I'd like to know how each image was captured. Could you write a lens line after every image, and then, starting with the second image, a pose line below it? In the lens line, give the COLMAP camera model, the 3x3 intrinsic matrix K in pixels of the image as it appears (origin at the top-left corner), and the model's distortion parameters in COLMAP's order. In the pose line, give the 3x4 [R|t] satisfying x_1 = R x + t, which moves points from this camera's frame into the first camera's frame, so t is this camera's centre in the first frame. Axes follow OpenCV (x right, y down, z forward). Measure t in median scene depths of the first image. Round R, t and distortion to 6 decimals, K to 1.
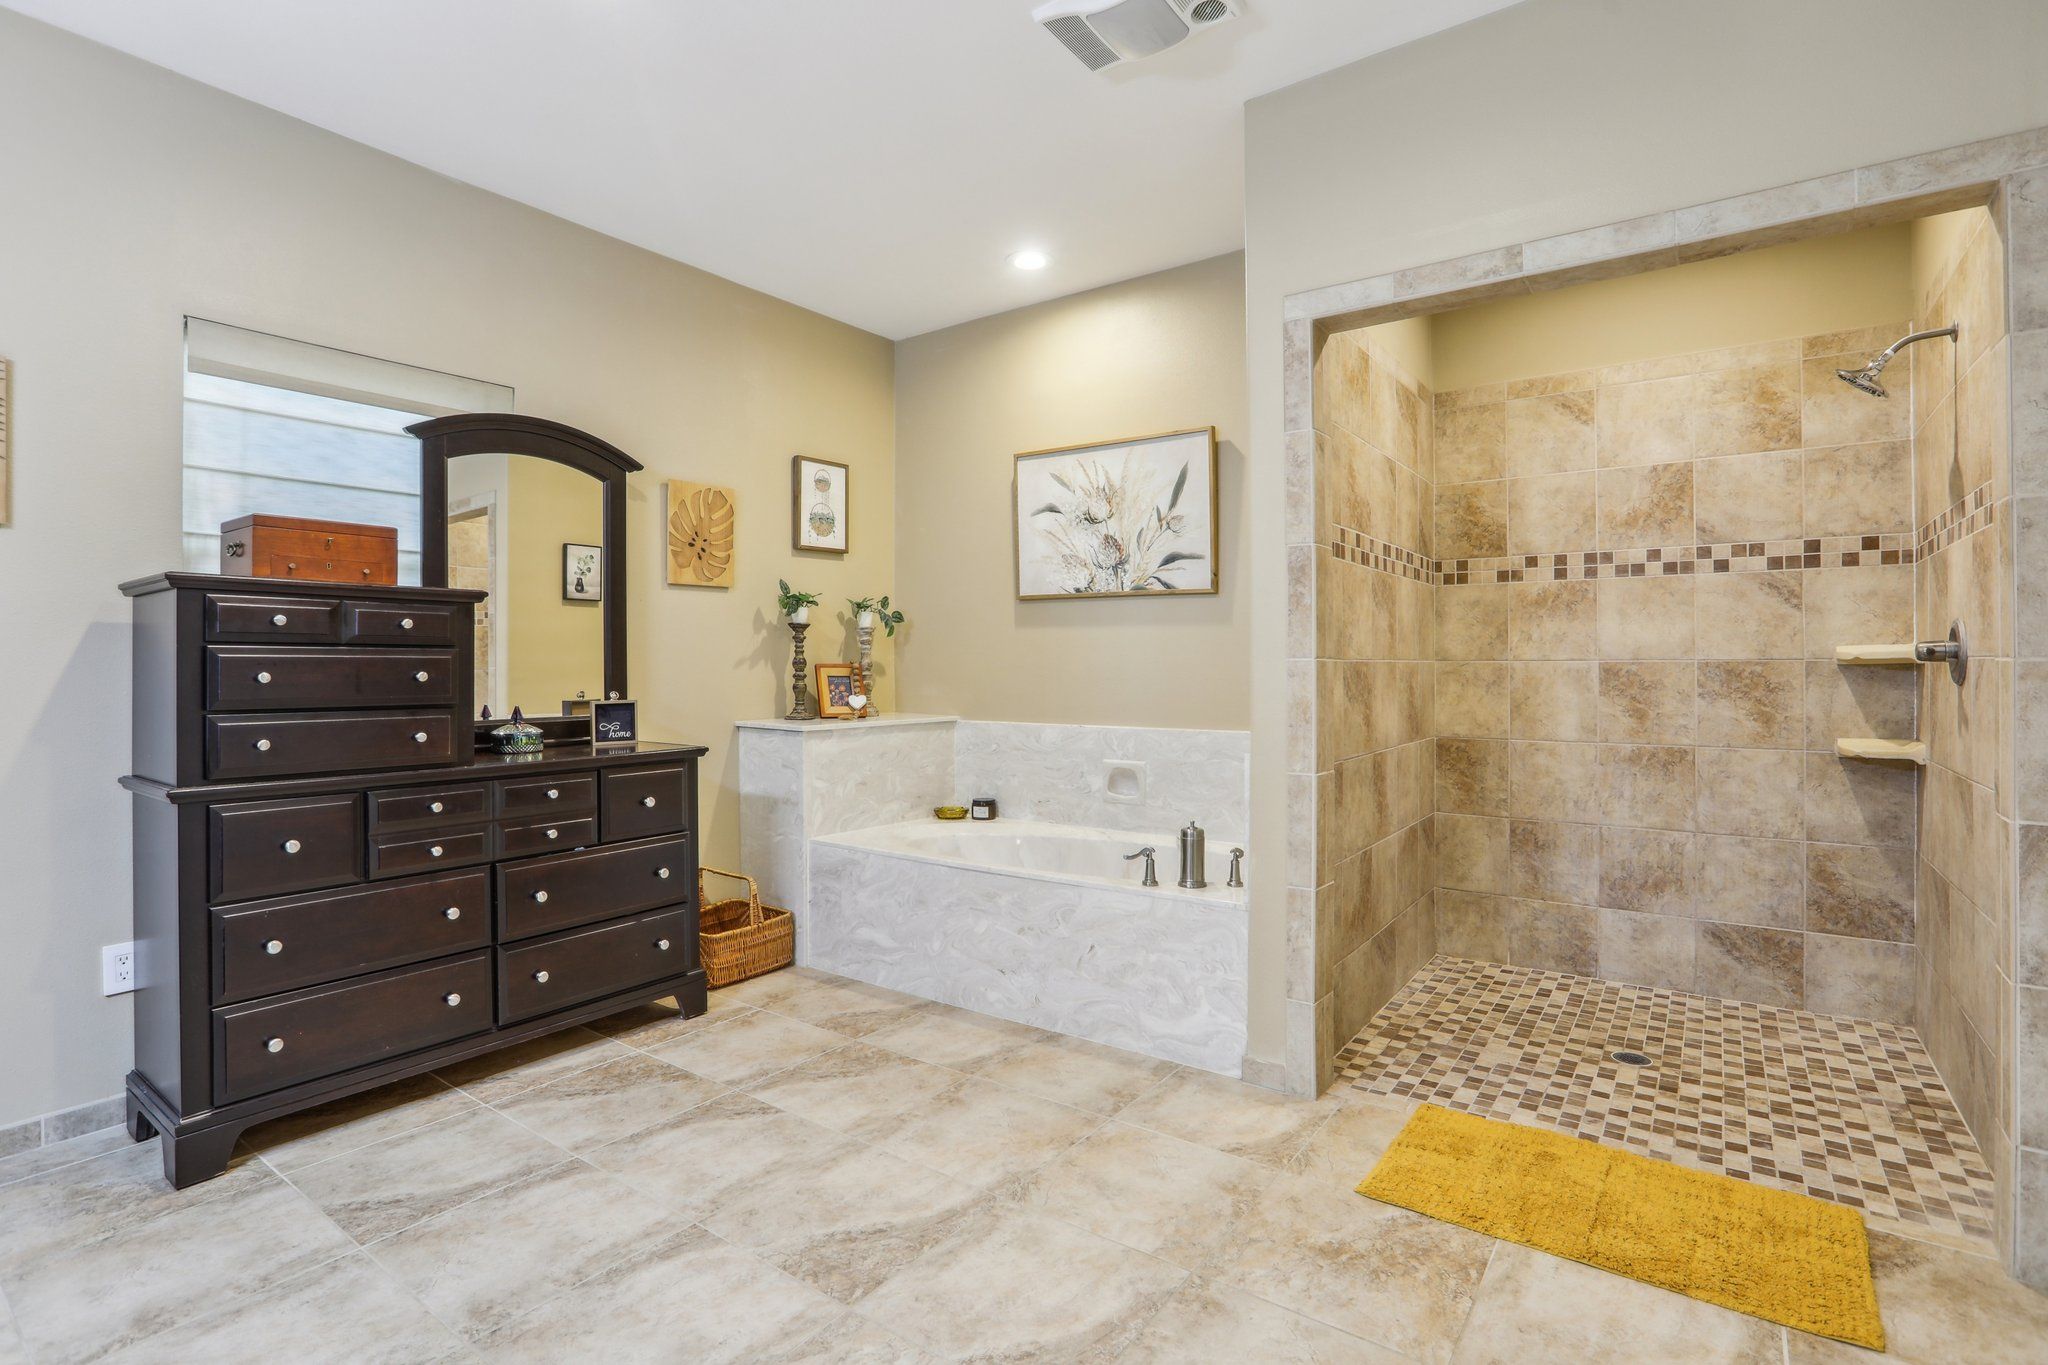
lens RADIAL K [[975.4, 0, 1019.5], [0, 975.4, 663.0], [0, 0, 1]] dist [-0.052963, 0.021699]
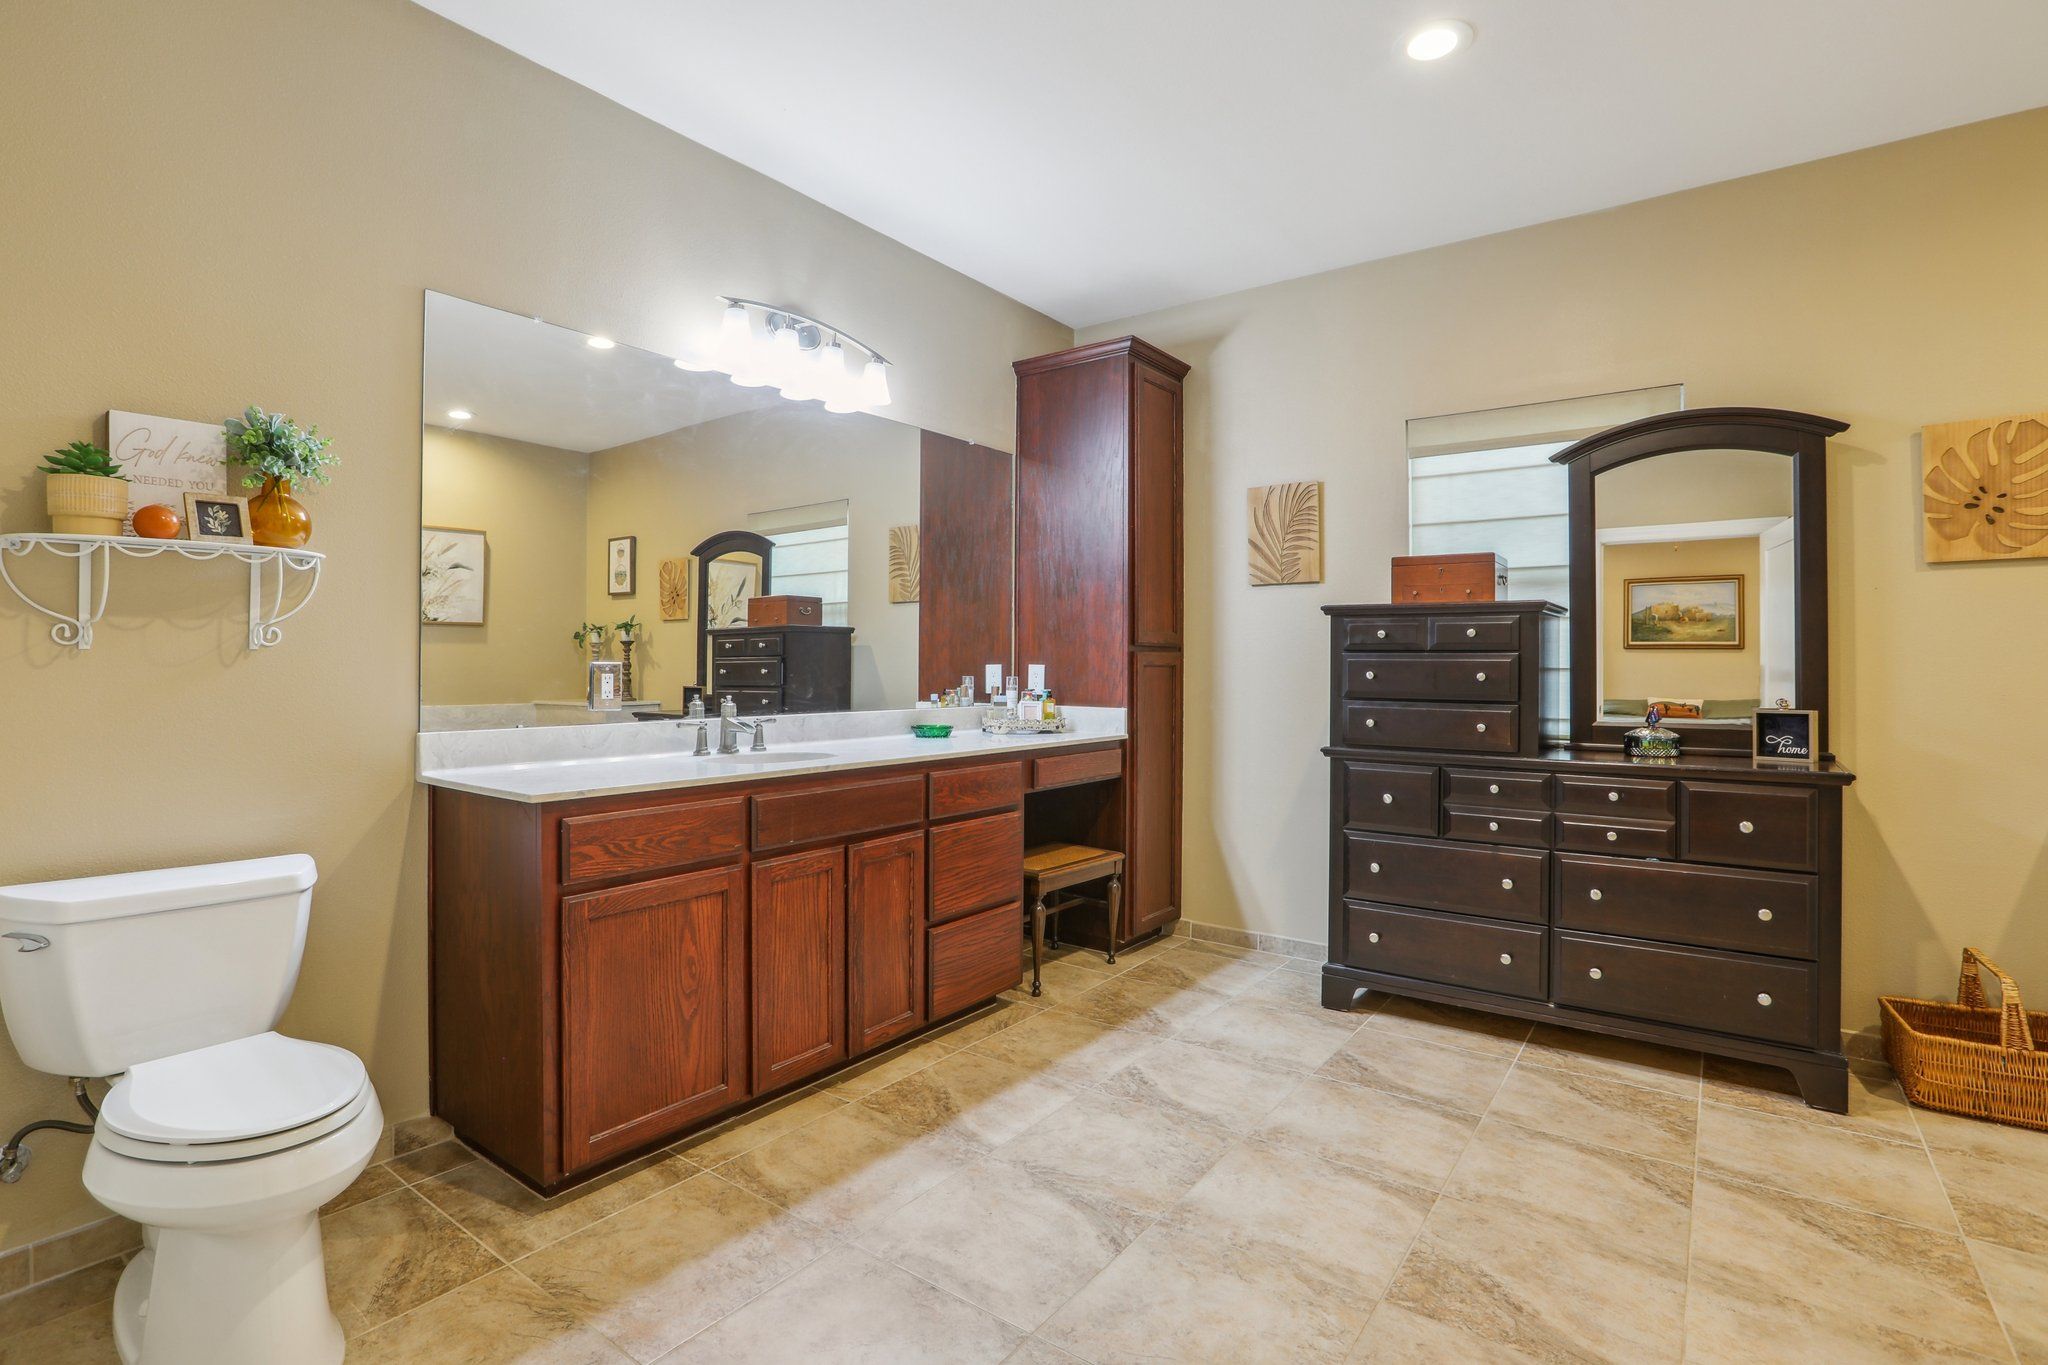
lens RADIAL K [[975.8, 0, 1017.1], [0, 975.8, 668.3], [0, 0, 1]] dist [-0.056412, 0.023979]
pose [[-0.004599, 0.002556, -0.999986, 0.519147], [-0.005171, 0.999983, 0.002580, 0.003674], [0.999976, 0.005183, -0.004585, 0.386968]]
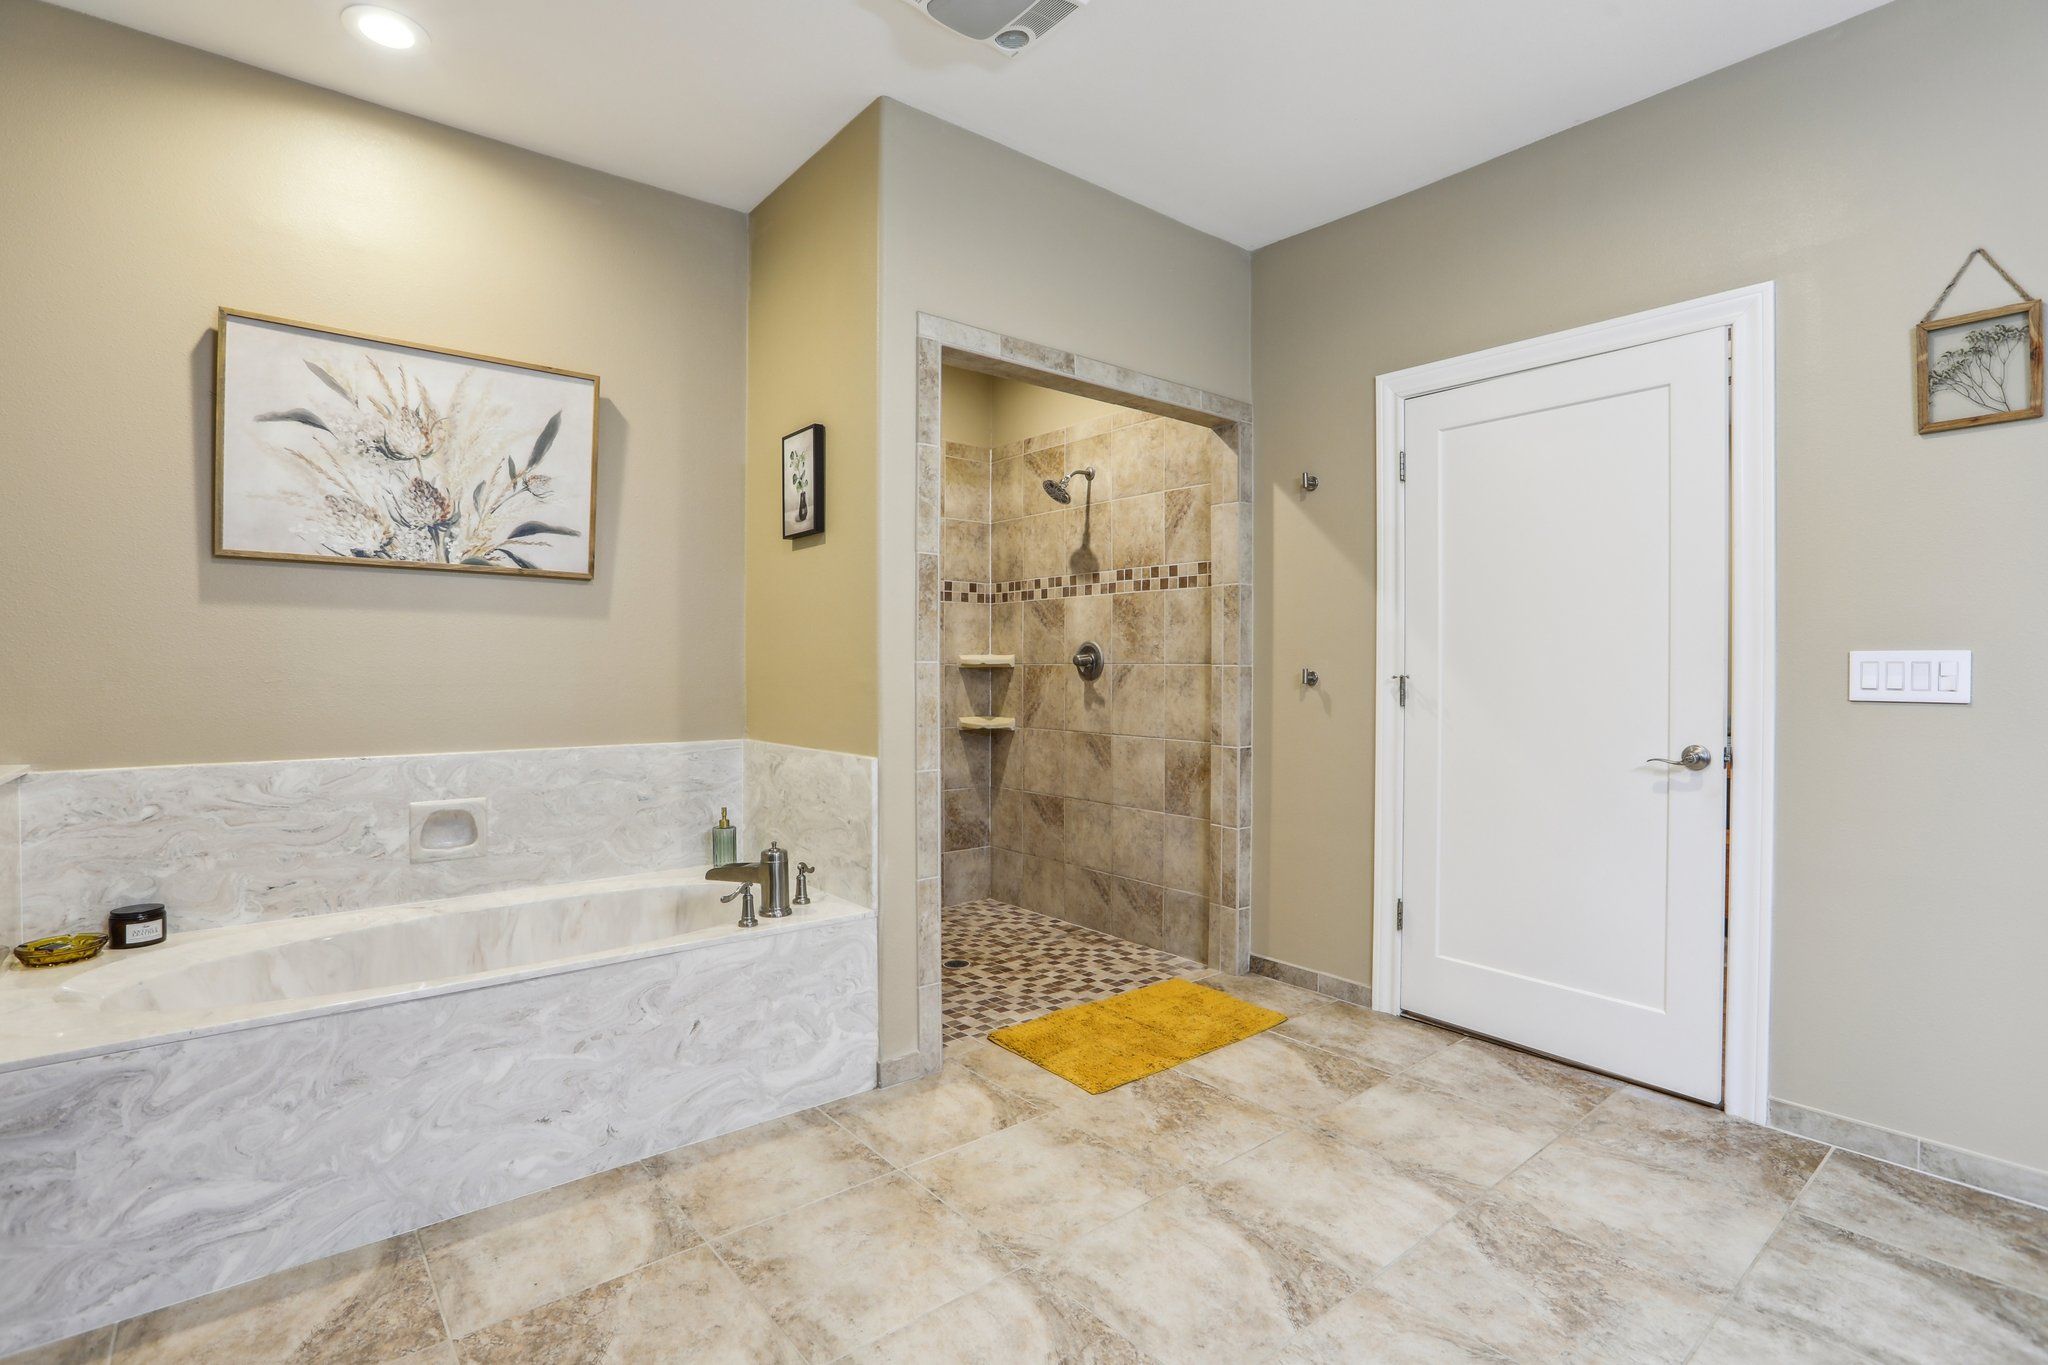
lens RADIAL K [[975.8, 0, 1017.1], [0, 975.8, 668.3], [0, 0, 1]] dist [-0.056412, 0.023979]
pose [[0.253841, 0.000929, 0.967246, -0.672024], [-0.002967, 0.999996, -0.000182, 0.003259], [-0.967242, -0.002823, 0.253842, 0.598929]]
